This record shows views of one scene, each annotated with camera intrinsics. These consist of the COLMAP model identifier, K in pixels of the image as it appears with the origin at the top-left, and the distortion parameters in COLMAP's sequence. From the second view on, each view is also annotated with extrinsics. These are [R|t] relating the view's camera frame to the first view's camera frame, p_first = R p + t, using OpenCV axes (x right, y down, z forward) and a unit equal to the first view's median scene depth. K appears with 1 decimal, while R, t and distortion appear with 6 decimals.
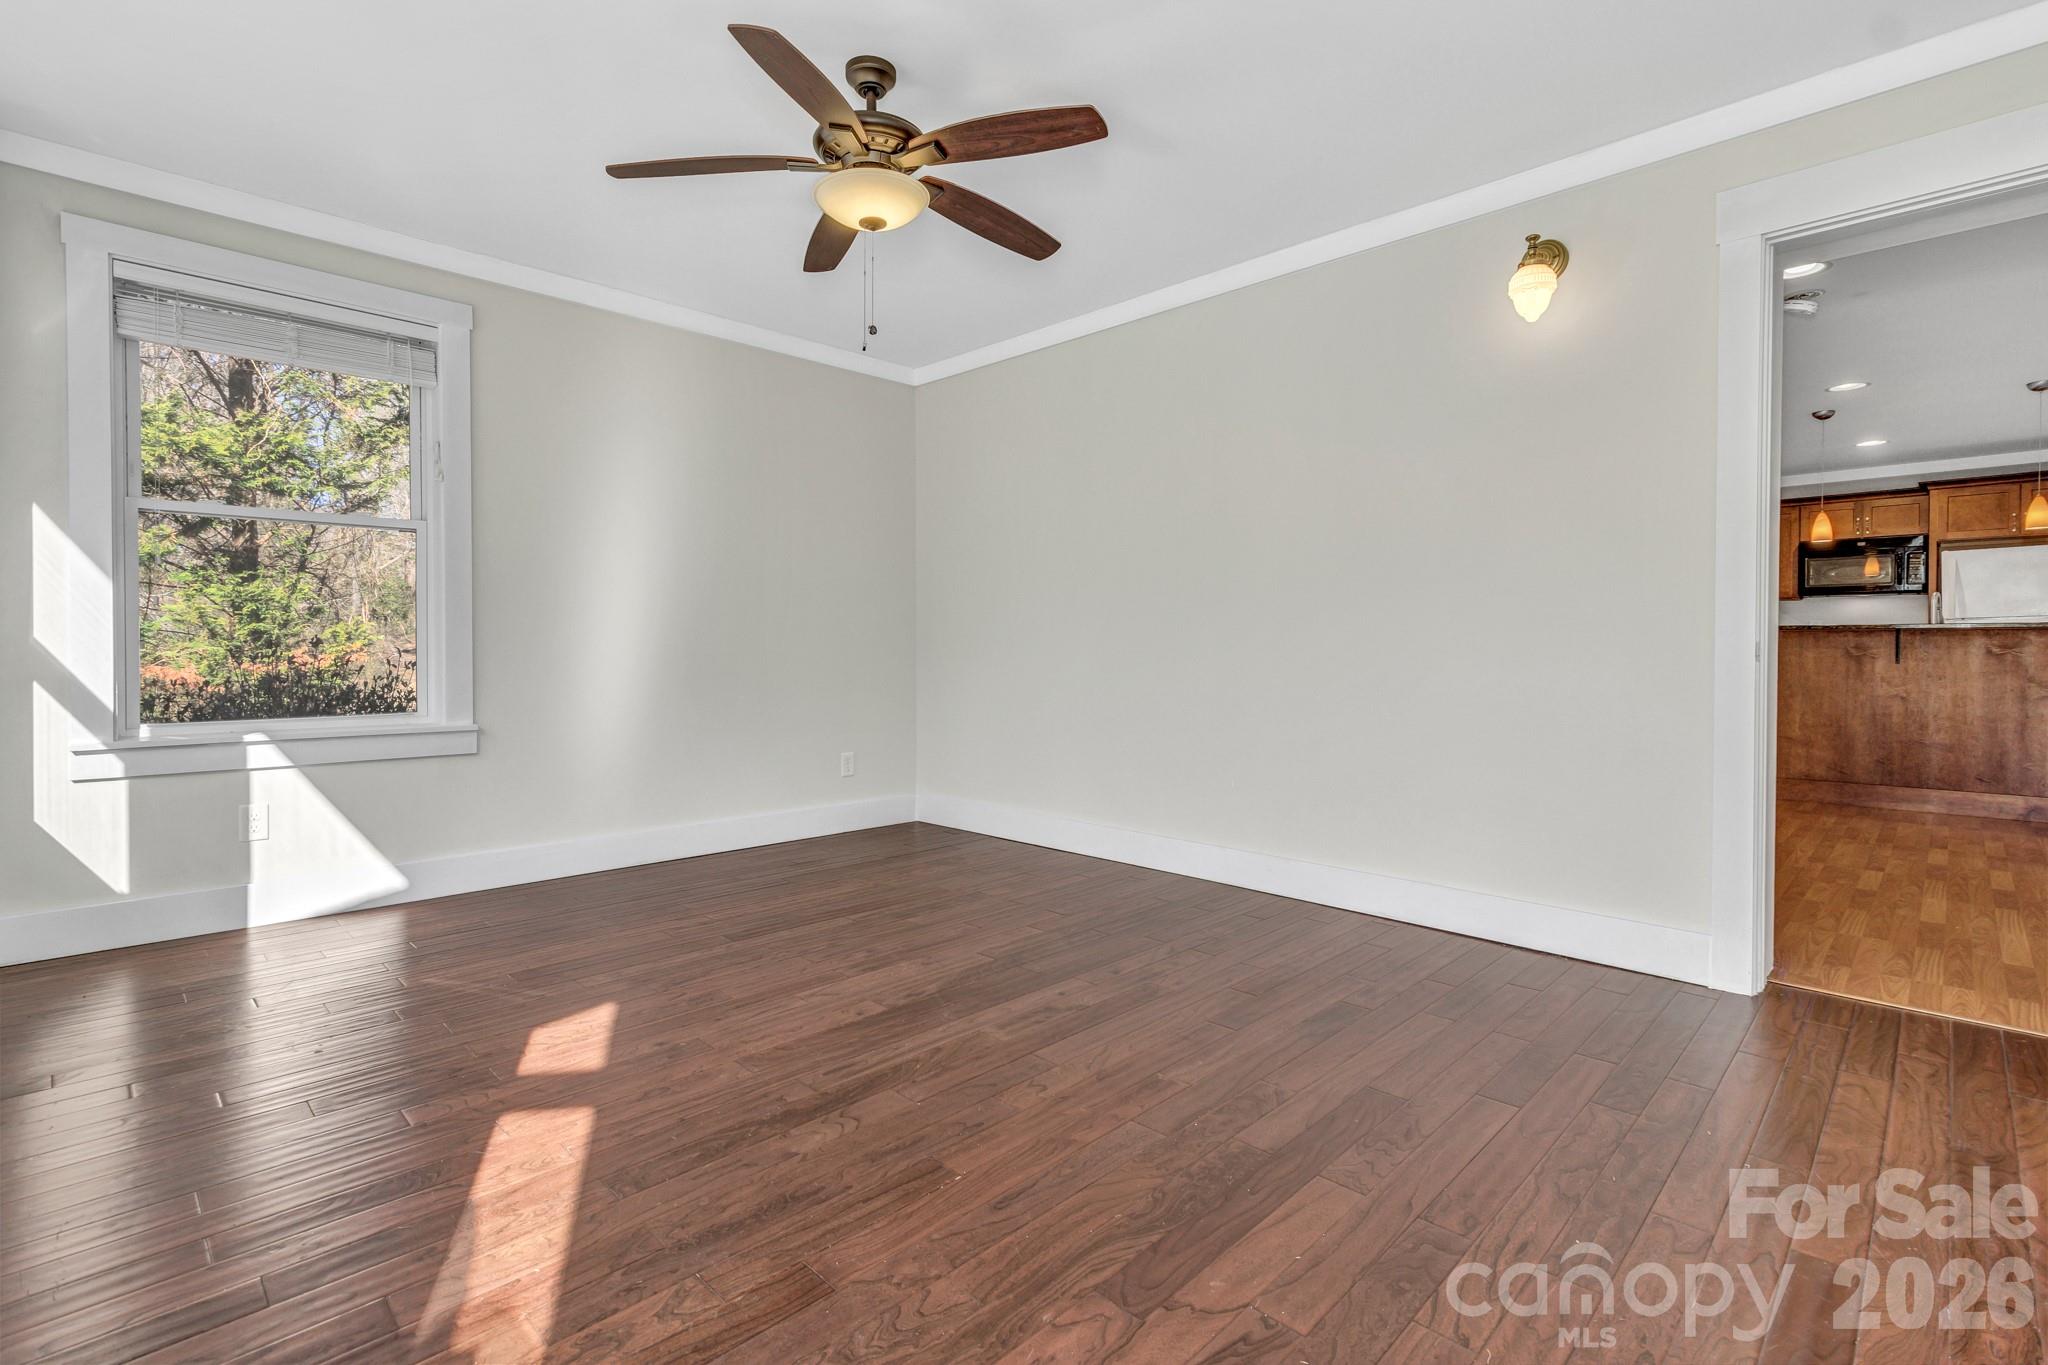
lens RADIAL K [[933.3, 0, 1031.4], [0, 933.3, 659.1], [0, 0, 1]] dist [-0.000298, -0.000052]
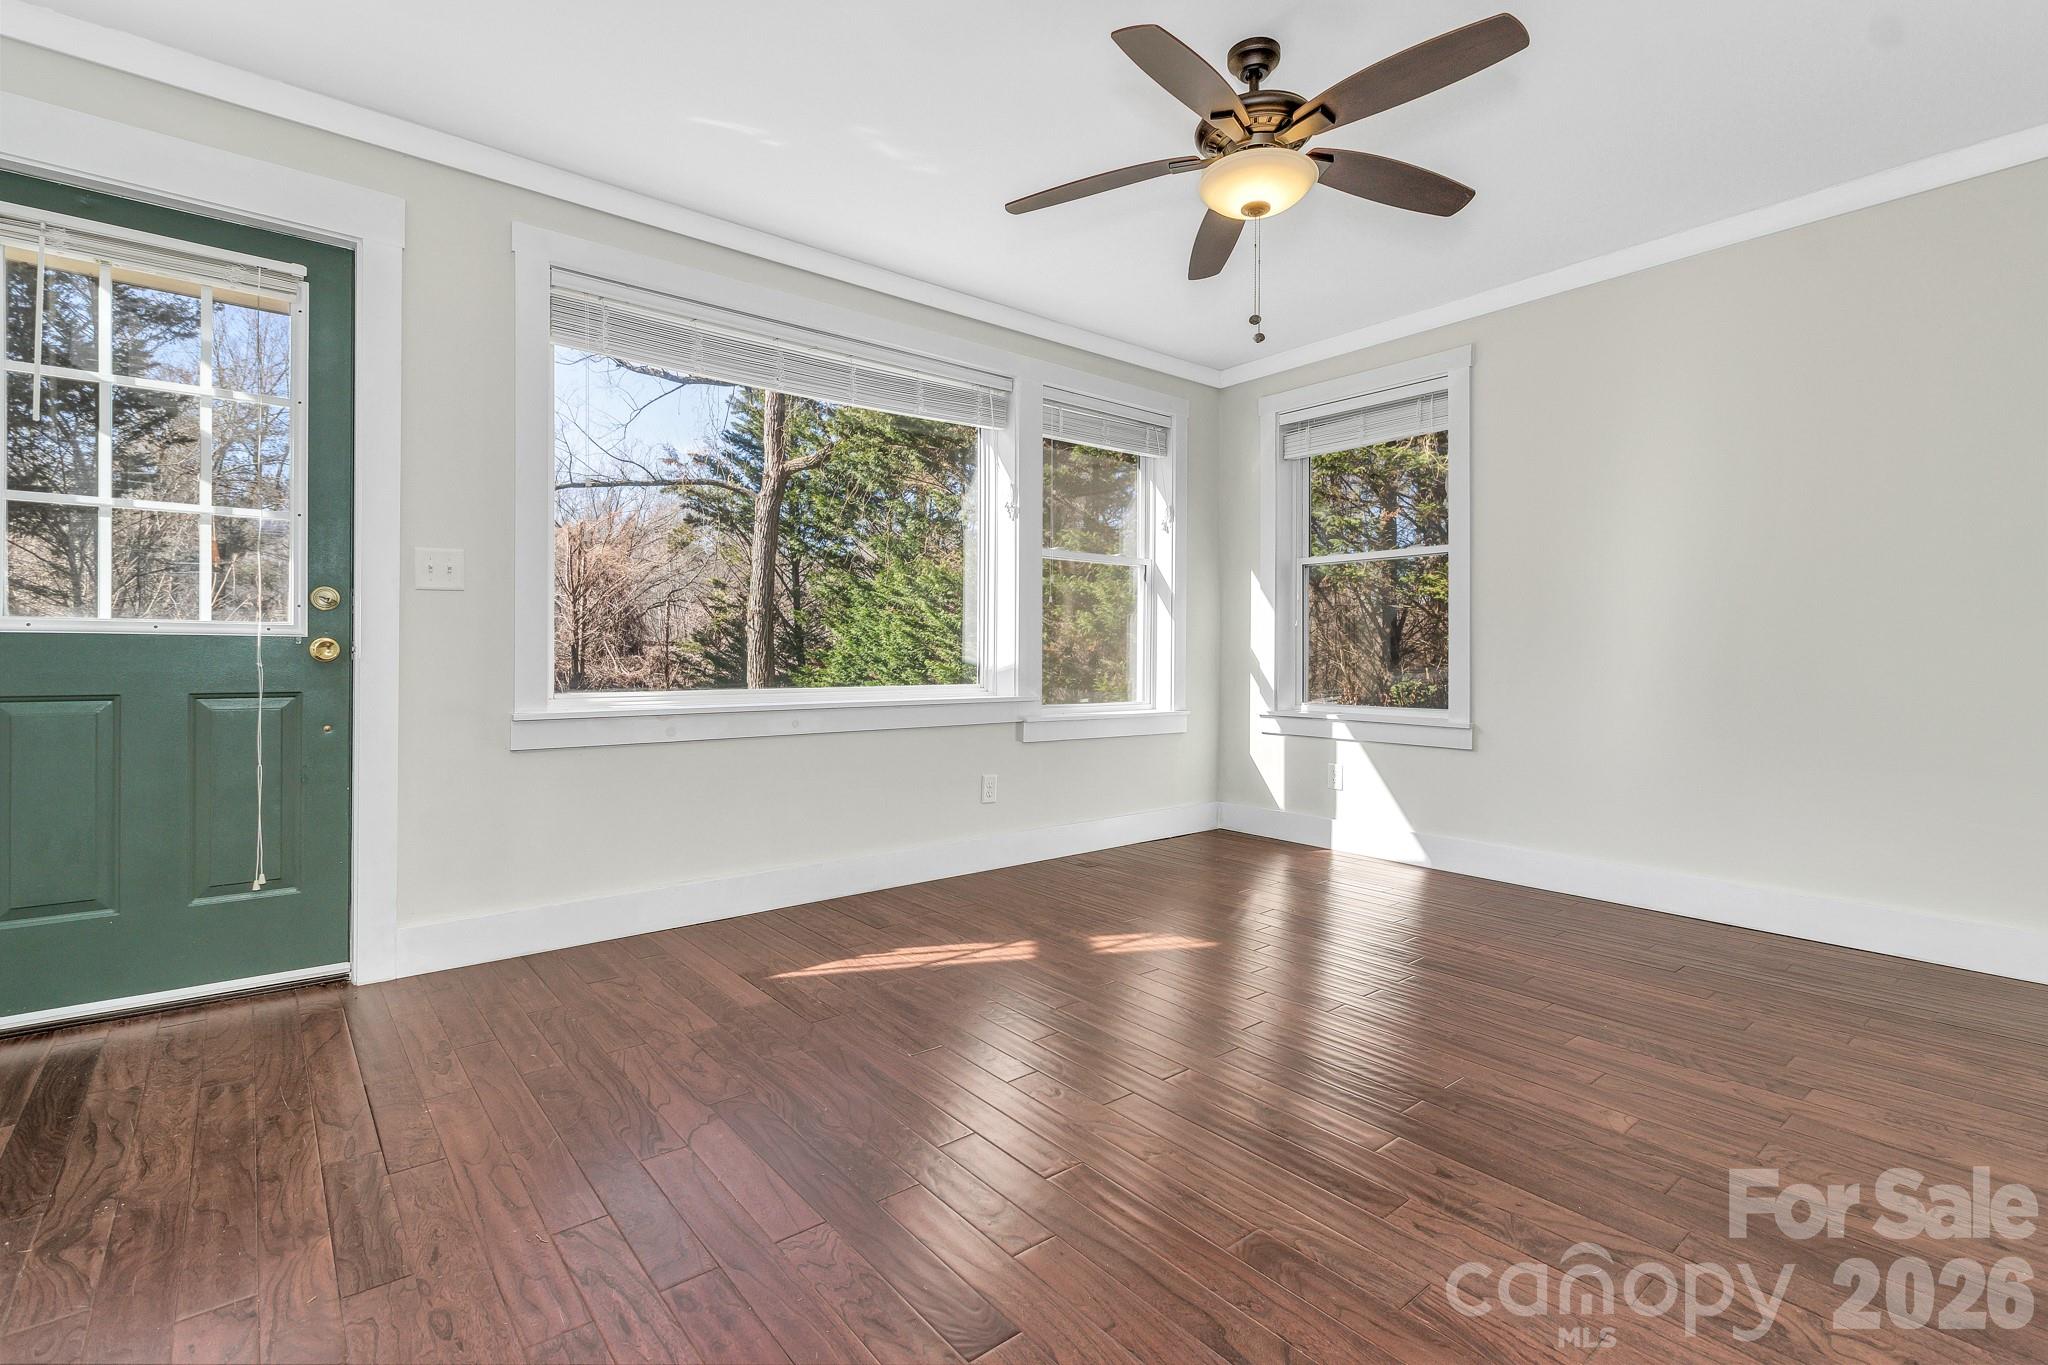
lens RADIAL K [[933.3, 0, 1031.4], [0, 933.3, 659.1], [0, 0, 1]] dist [-0.000298, -0.000052]
pose [[-0.096326, 0.003947, -0.995342, 0.682991], [-0.013344, 0.999897, 0.005256, -0.006317], [0.995260, 0.013788, -0.096263, 0.728828]]
